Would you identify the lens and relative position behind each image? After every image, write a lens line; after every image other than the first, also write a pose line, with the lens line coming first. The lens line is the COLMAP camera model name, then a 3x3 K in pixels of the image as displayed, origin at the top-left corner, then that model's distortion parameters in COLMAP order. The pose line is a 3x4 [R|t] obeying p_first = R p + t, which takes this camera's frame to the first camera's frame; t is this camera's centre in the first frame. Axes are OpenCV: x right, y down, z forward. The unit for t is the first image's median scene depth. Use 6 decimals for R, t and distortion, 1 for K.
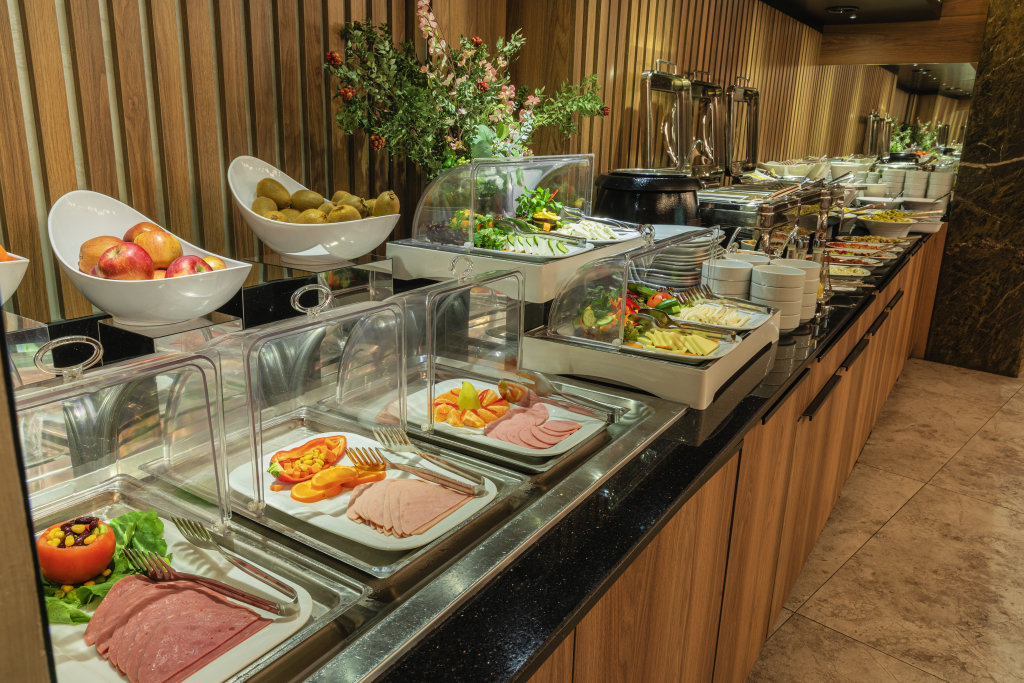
lens RADIAL K [[762.9, 0, 512.0], [0, 762.9, 341.5], [0, 0, 1]] dist [0.002042, -0.000802]
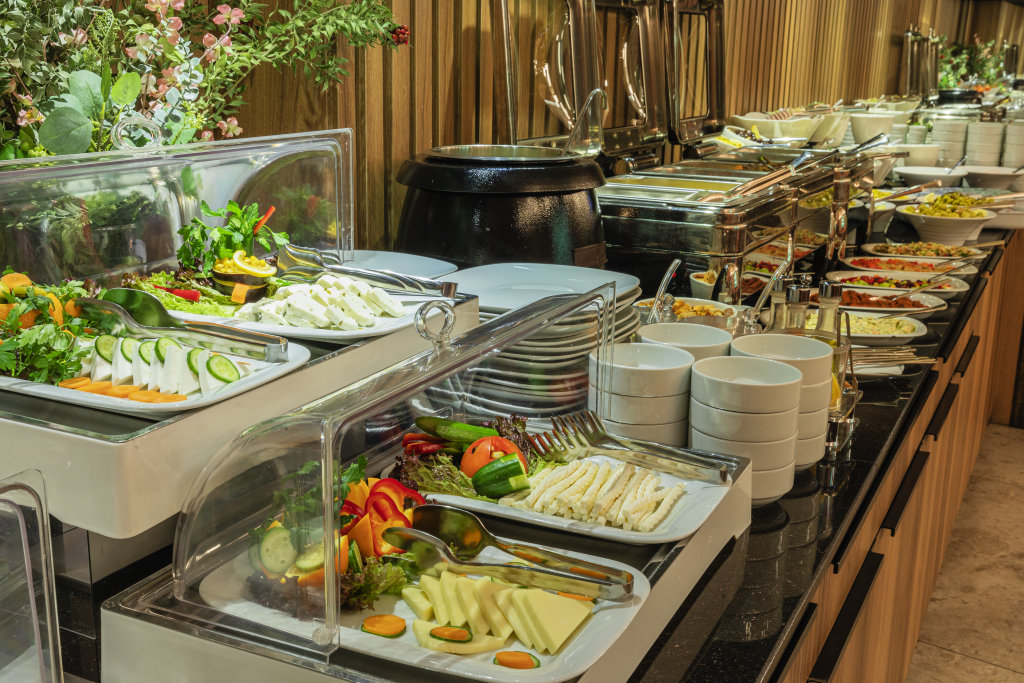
lens RADIAL K [[1136.4, 0, 512.0], [0, 1136.4, 341.5], [0, 0, 1]] dist [0.006046, 0.037212]
pose [[0.994783, -0.033337, 0.096415, 0.083212], [0.035707, 0.999099, -0.022957, -0.060100], [-0.095562, 0.026280, 0.995076, 0.189071]]
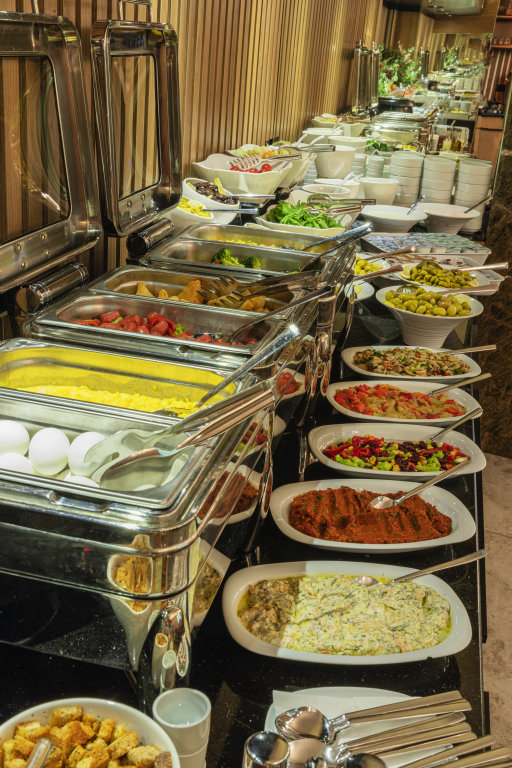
lens RADIAL K [[883.1, 0, 256.0], [0, 883.1, 384.0], [0, 0, 1]] dist [-0.001987, -0.005117]
pose [[0.940408, -0.080087, 0.330484, 0.204269], [0.041107, 0.991517, 0.123306, -0.210093], [-0.337556, -0.102373, 0.935722, 0.542515]]
